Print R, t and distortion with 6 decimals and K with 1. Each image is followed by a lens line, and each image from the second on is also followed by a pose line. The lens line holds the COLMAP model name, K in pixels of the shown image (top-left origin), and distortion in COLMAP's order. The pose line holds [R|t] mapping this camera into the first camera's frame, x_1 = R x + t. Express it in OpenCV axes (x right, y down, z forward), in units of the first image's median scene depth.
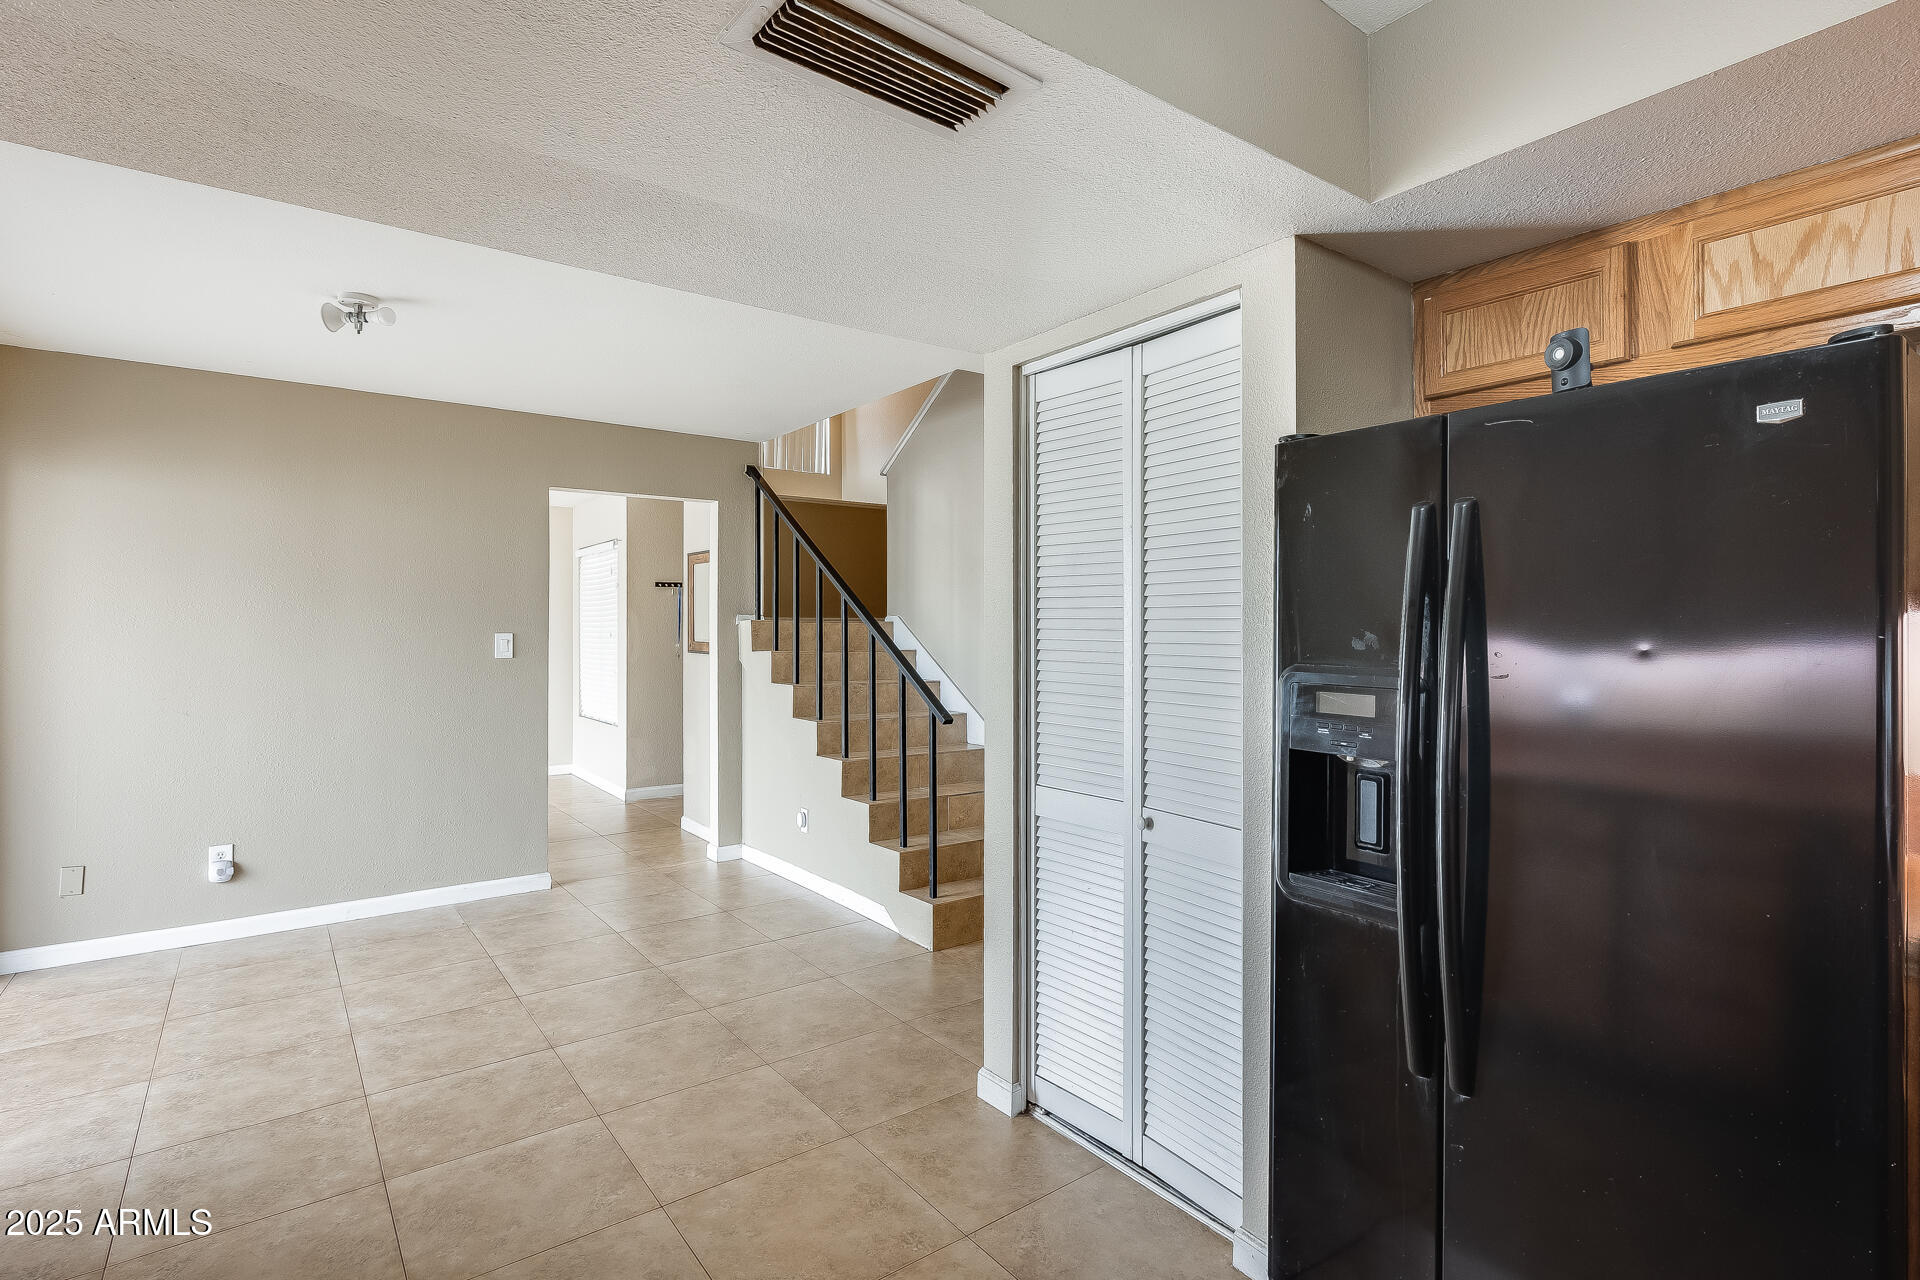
lens RADIAL K [[915.9, 0, 967.4], [0, 915.9, 626.8], [0, 0, 1]] dist [-0.002393, -0.002152]
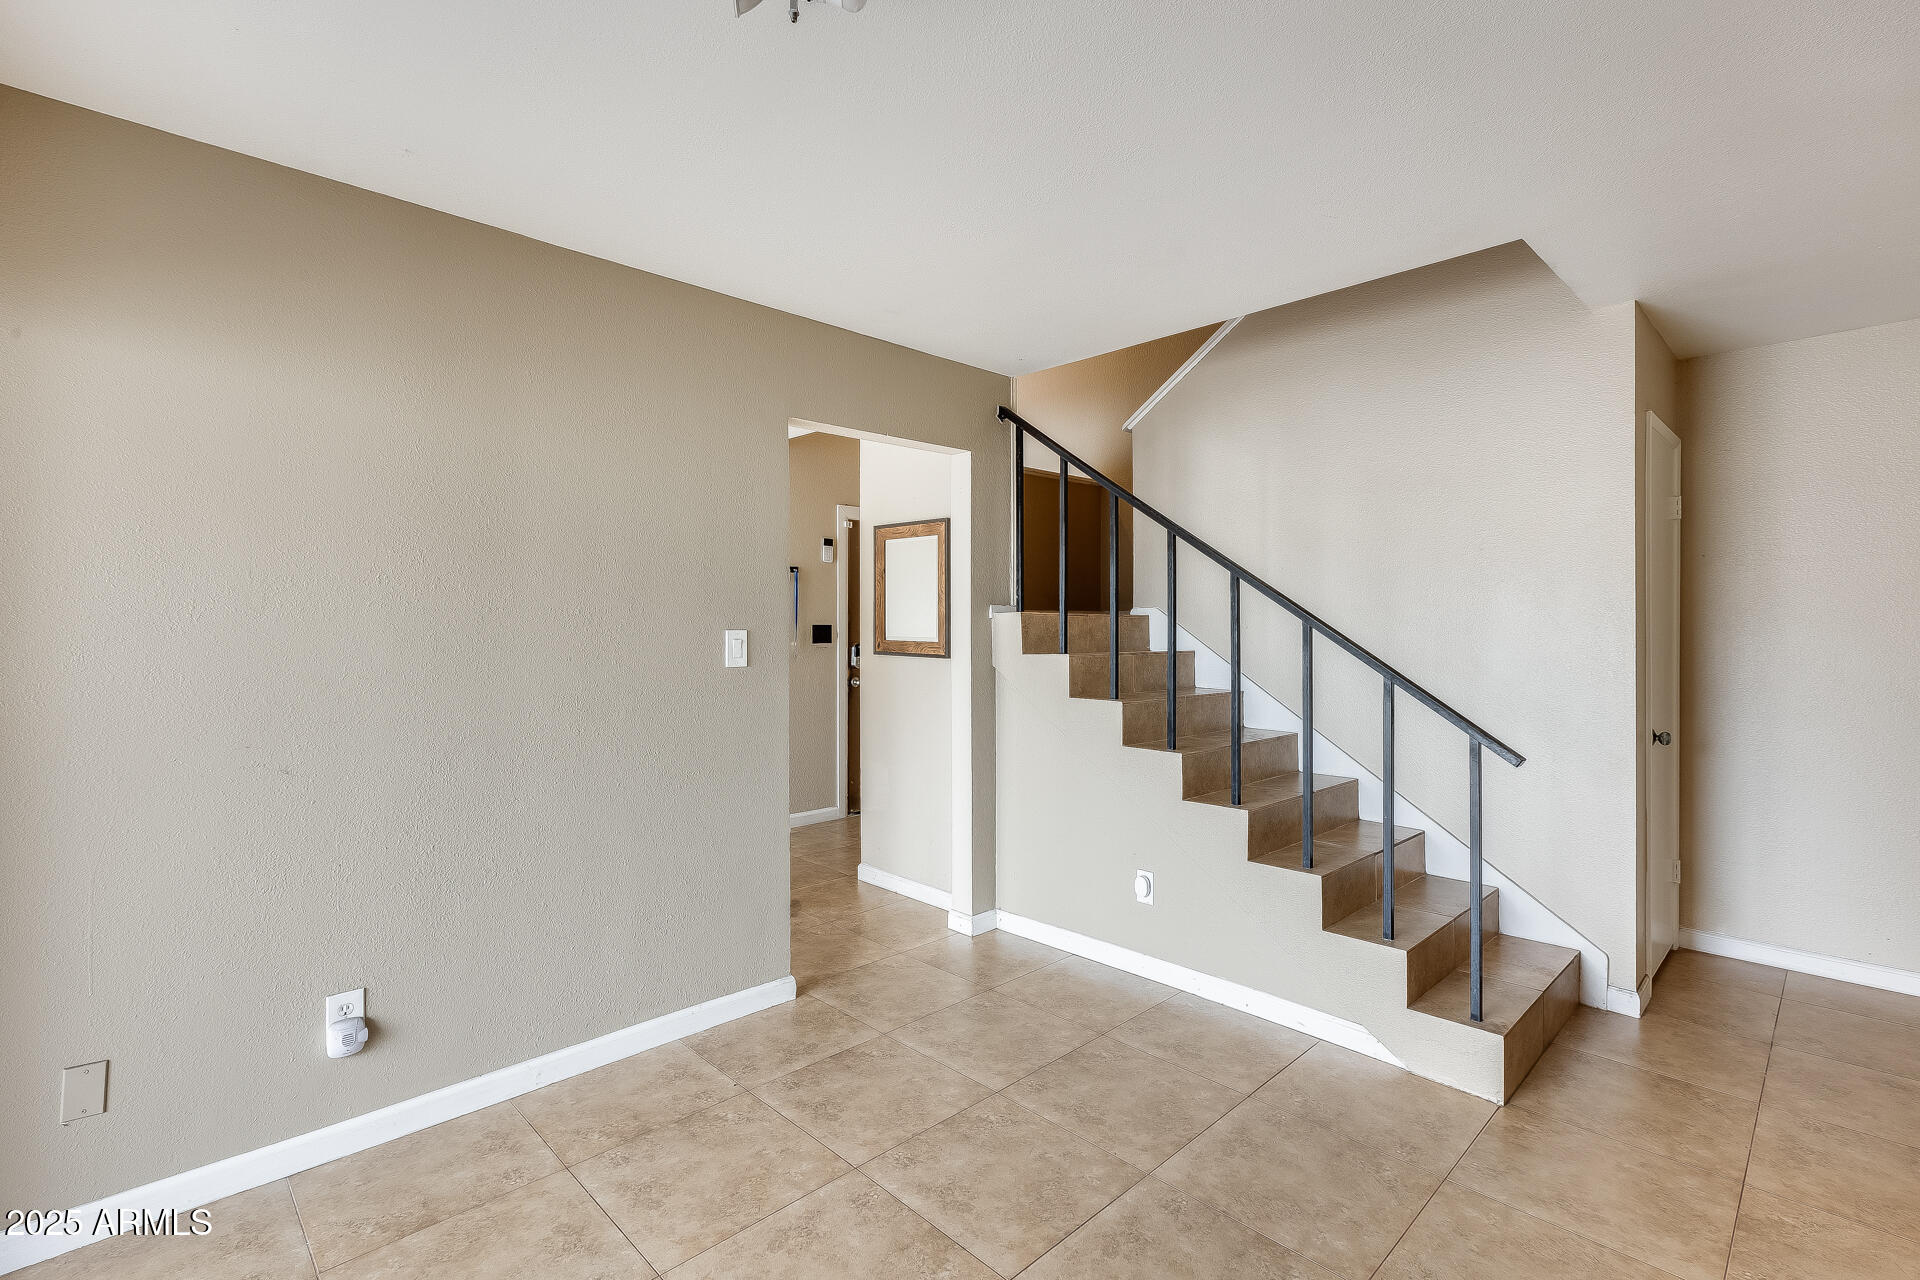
lens RADIAL K [[863.1, 0, 954.5], [0, 863.1, 641.5], [0, 0, 1]] dist [-0.003399, 0.000309]
pose [[0.993910, -0.004346, 0.110106, -0.506169], [0.002212, 0.999808, 0.019490, 0.003863], [-0.110170, -0.019128, 0.993729, 0.426393]]
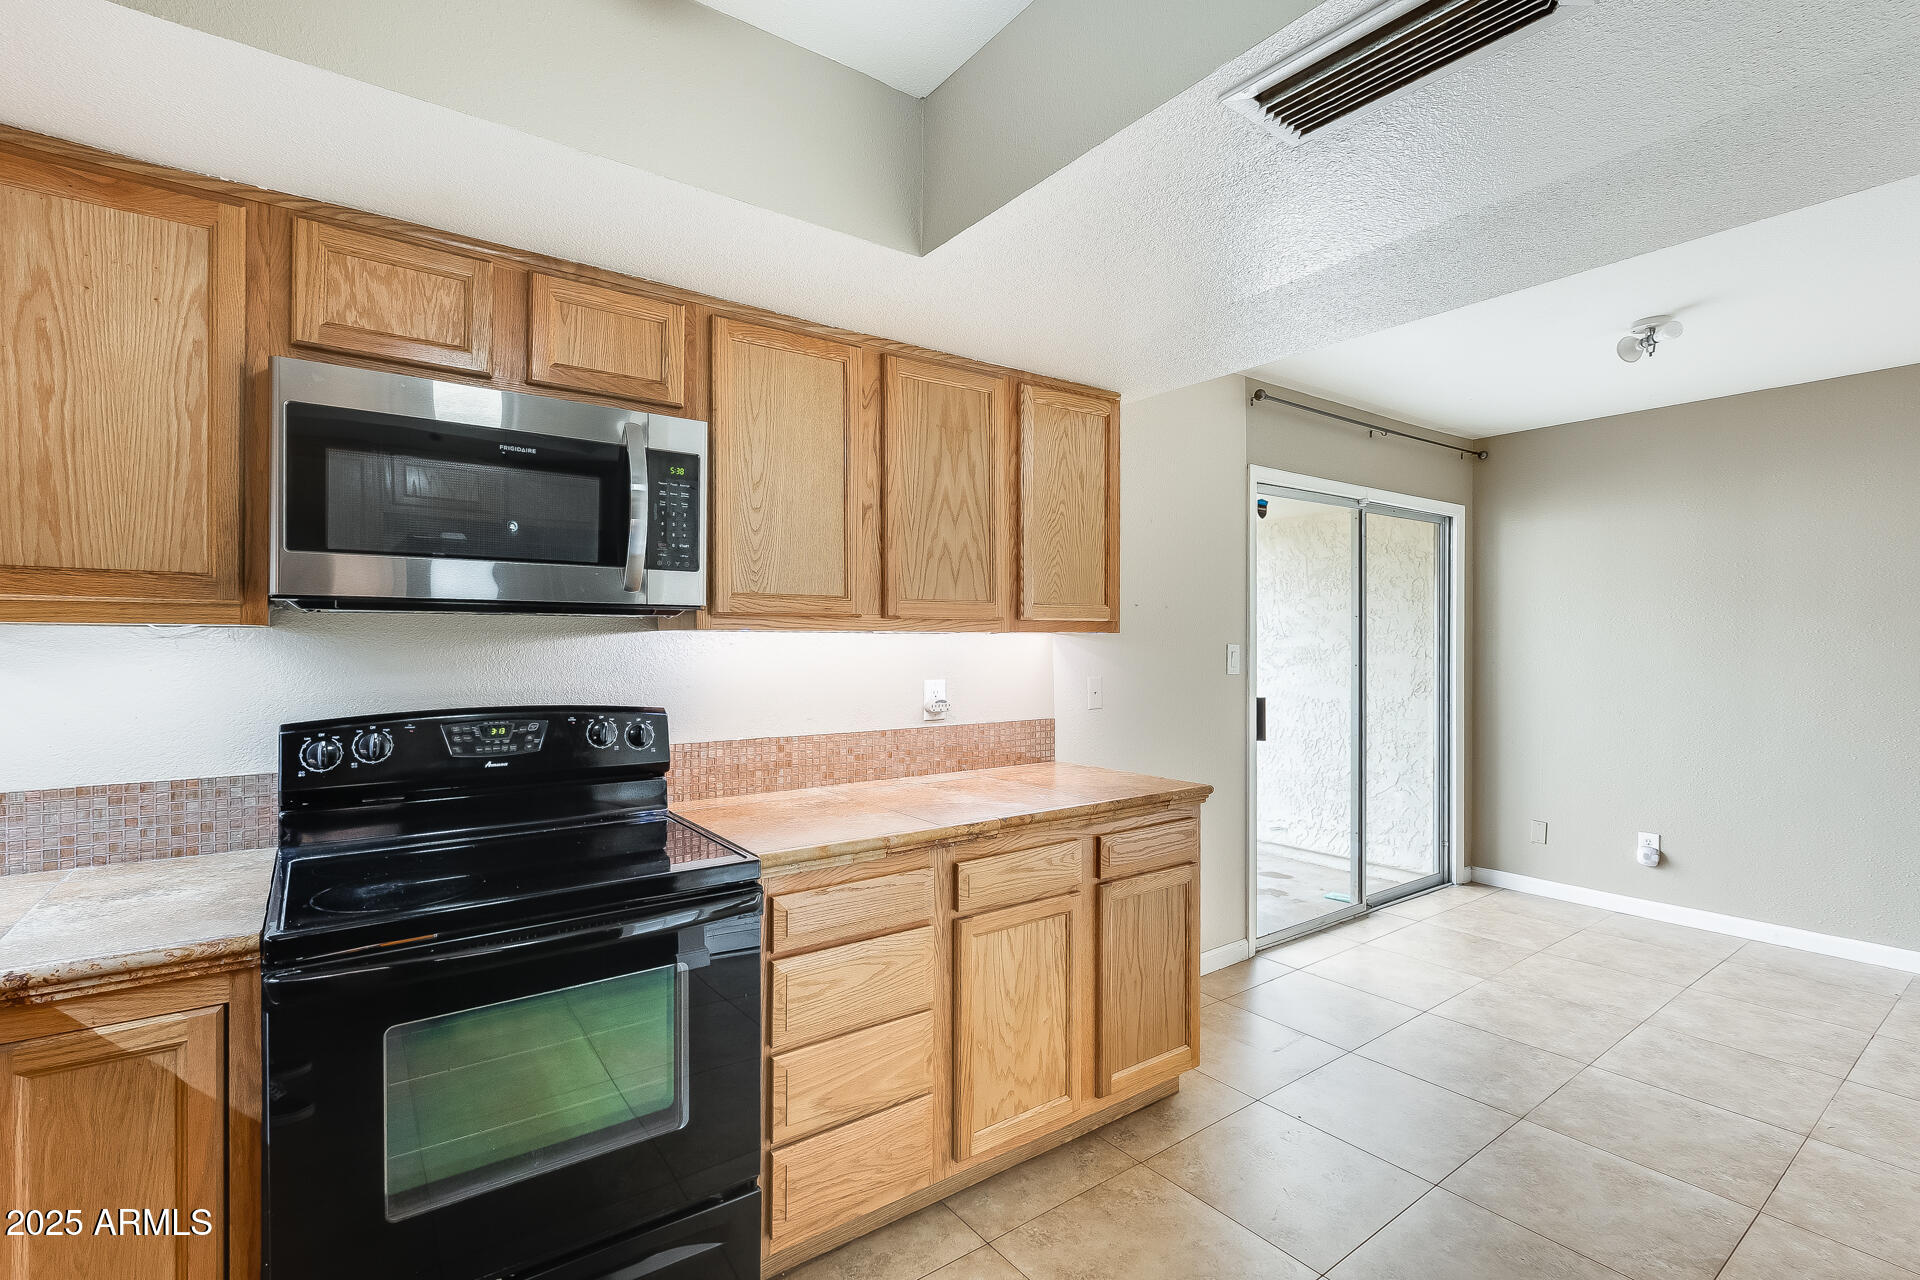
lens RADIAL K [[873.5, 0, 951.4], [0, 873.5, 642.3], [0, 0, 1]] dist [-0.005676, 0.001511]
pose [[-0.024492, 0.000157, -0.999700, 0.279163], [0.006111, 0.999981, 0.000007, 0.000669], [0.999681, -0.006109, -0.024492, 0.180333]]
